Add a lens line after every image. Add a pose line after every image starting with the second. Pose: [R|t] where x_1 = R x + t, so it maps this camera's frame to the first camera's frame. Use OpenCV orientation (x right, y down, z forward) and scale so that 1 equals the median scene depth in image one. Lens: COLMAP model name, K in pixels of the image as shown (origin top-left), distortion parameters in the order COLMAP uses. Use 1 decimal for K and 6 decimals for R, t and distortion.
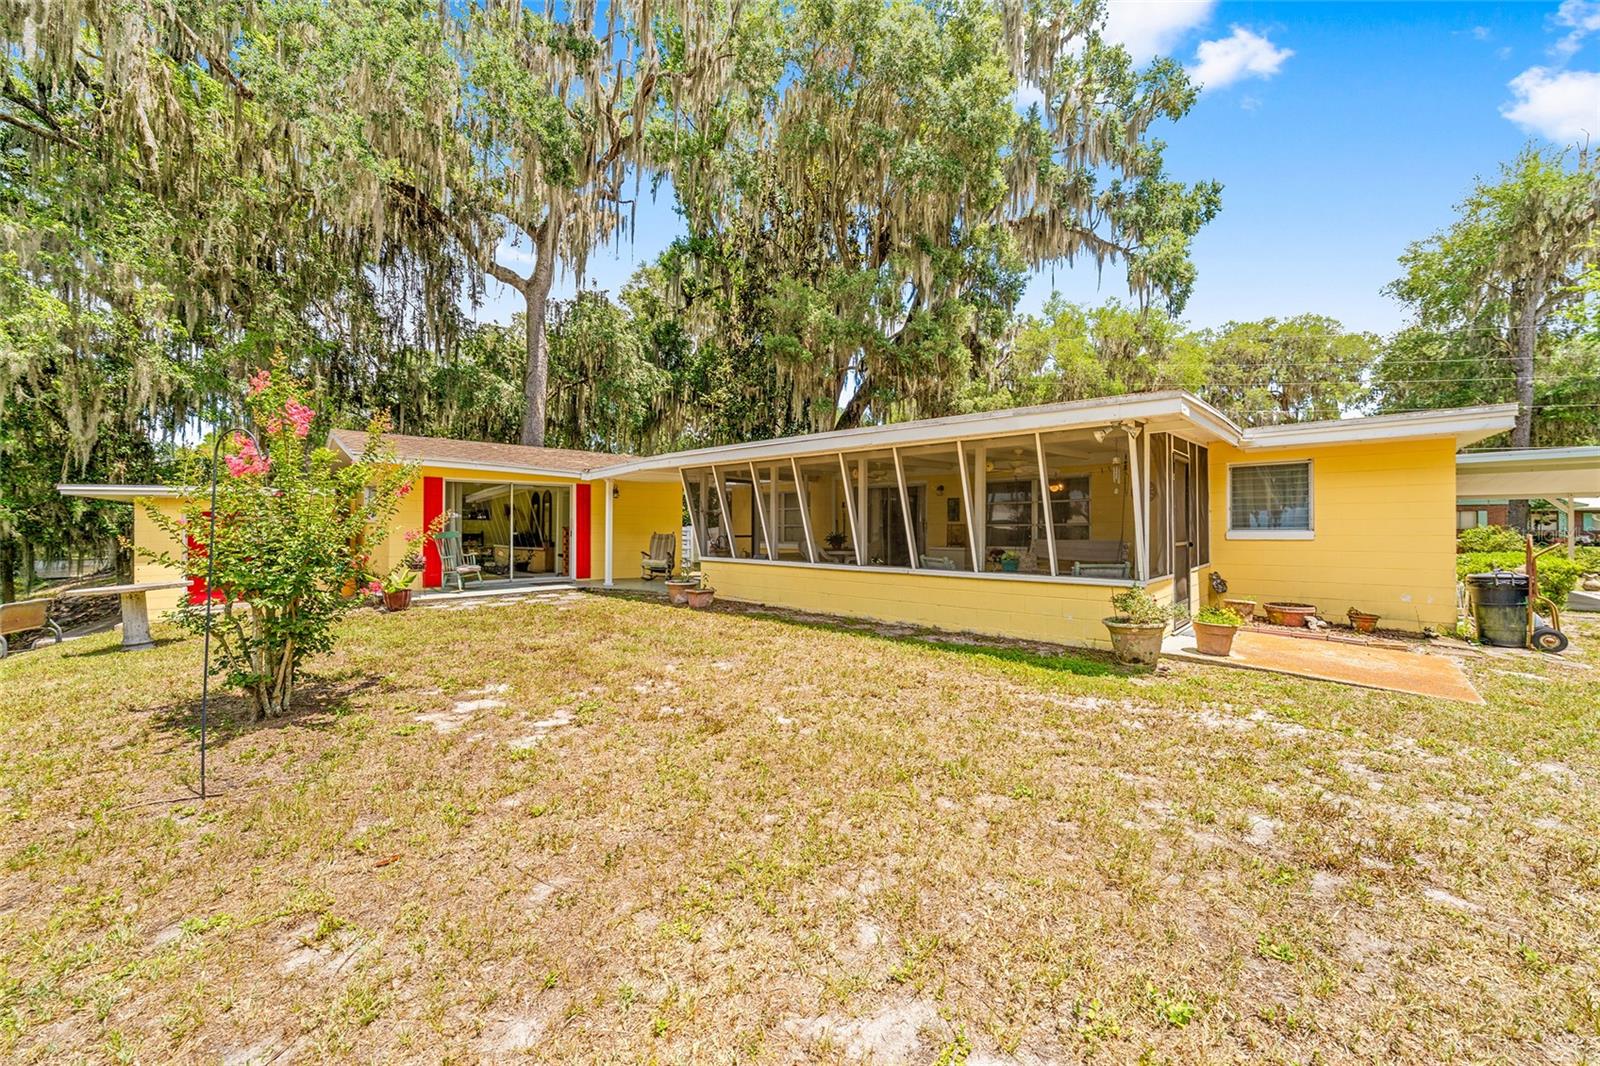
lens RADIAL K [[622.3, 0, 798.5], [0, 622.3, 521.1], [0, 0, 1]] dist [0.001315, 0.000138]
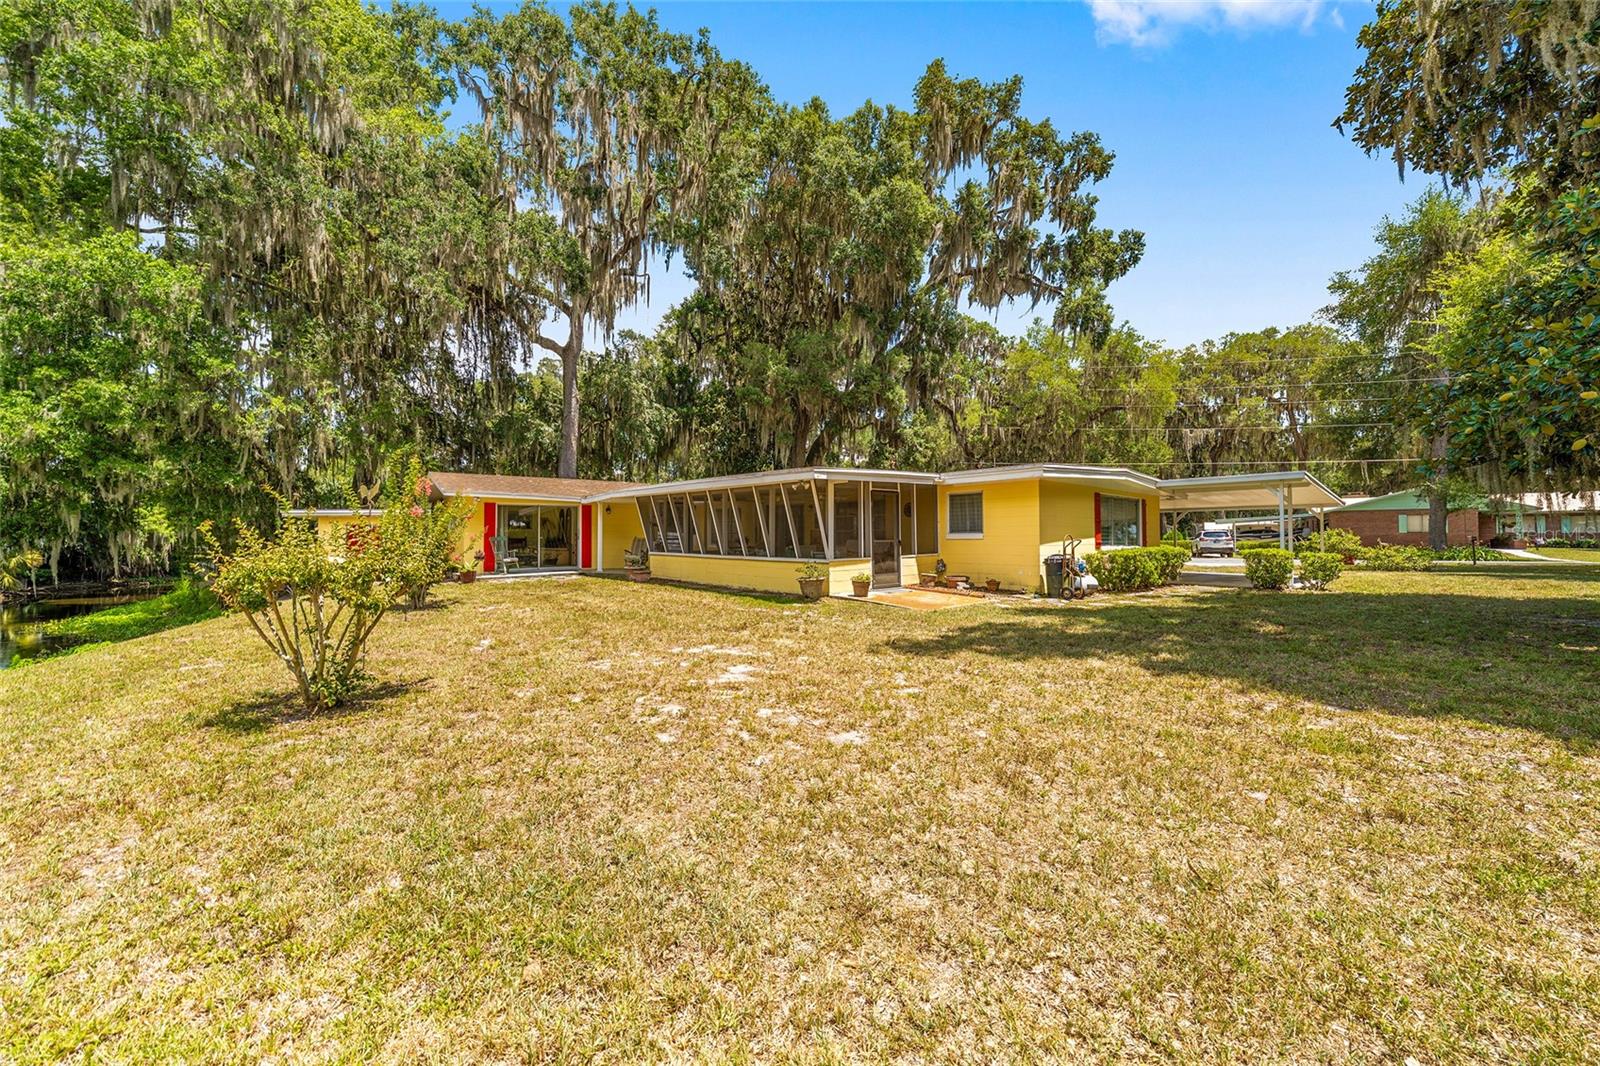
lens RADIAL K [[639.1, 0, 797.2], [0, 639.1, 517.2], [0, 0, 1]] dist [0.006862, -0.000053]
pose [[0.994791, -0.007035, -0.101695, 0.192970], [0.005320, 0.999839, -0.017118, -0.000533], [0.101799, 0.016488, 0.994668, -0.293114]]
